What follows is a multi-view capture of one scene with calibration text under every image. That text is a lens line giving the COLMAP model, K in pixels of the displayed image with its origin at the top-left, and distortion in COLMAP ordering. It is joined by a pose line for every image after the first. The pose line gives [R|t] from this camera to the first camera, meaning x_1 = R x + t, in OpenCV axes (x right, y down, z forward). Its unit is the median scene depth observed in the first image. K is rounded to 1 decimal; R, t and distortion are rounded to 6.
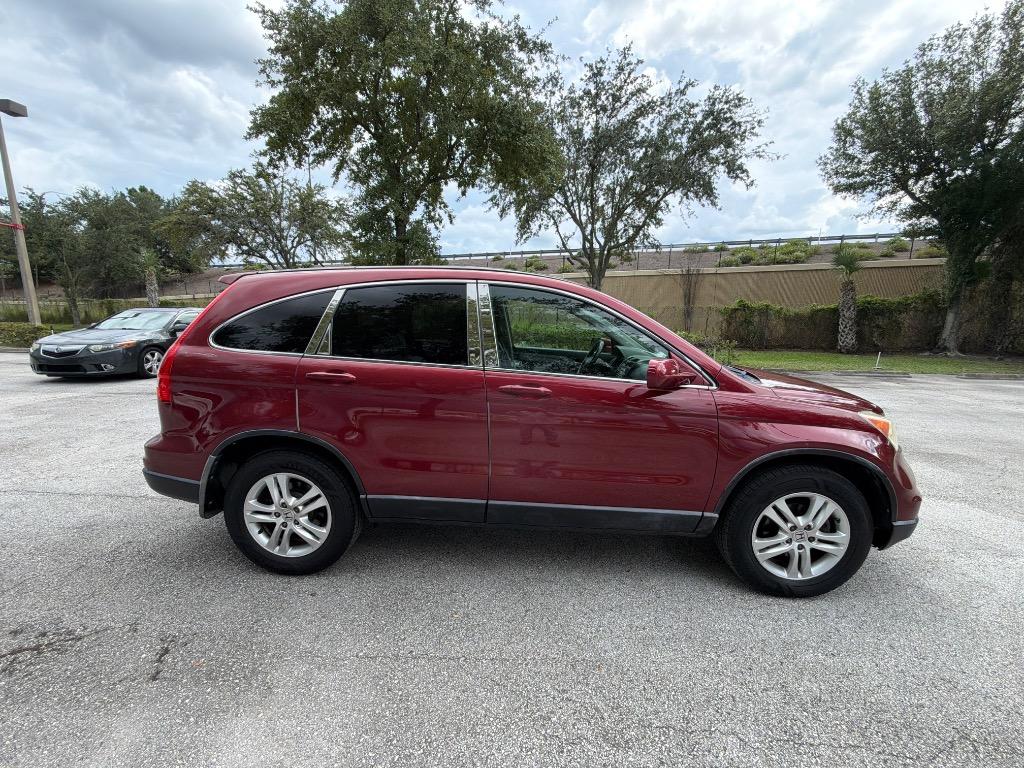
lens RADIAL K [[415.2, 0, 508.9], [0, 415.2, 380.5], [0, 0, 1]] dist [0.000493, 0.000223]
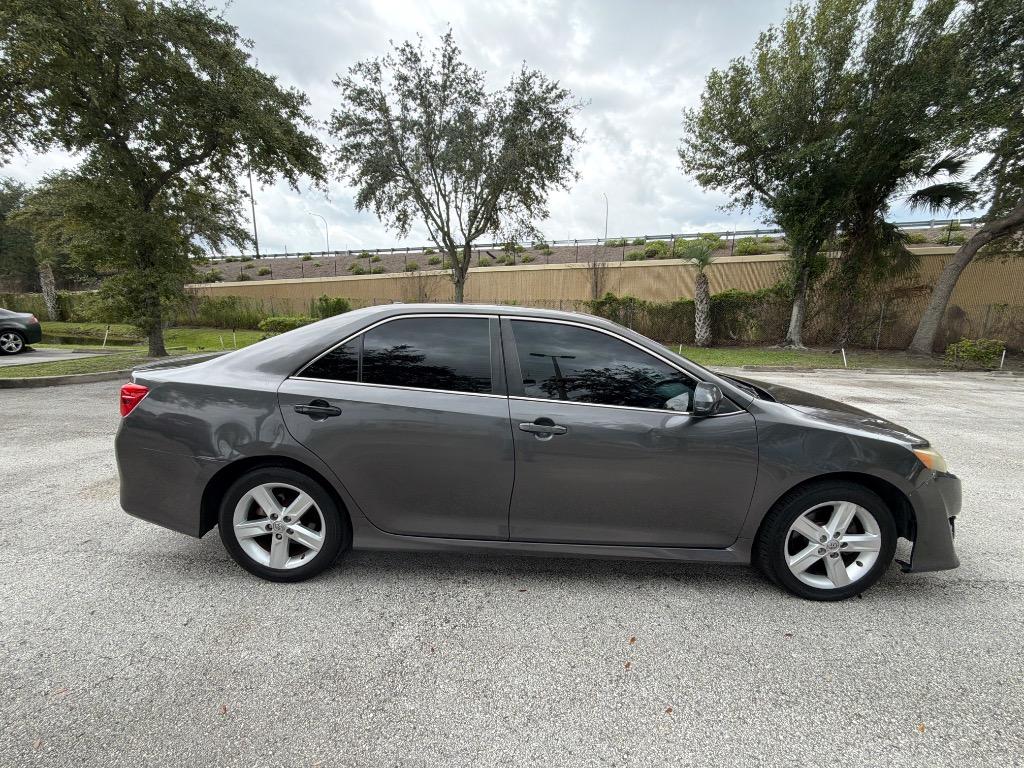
lens RADIAL K [[409.4, 0, 514.3], [0, 409.4, 381.7], [0, 0, 1]] dist [0.000890, 0.000243]
pose [[0.999975, 0.001343, 0.006956, 0.358769], [-0.001458, 0.999862, 0.016549, 0.004315], [-0.006933, -0.016559, 0.999839, 0.010559]]
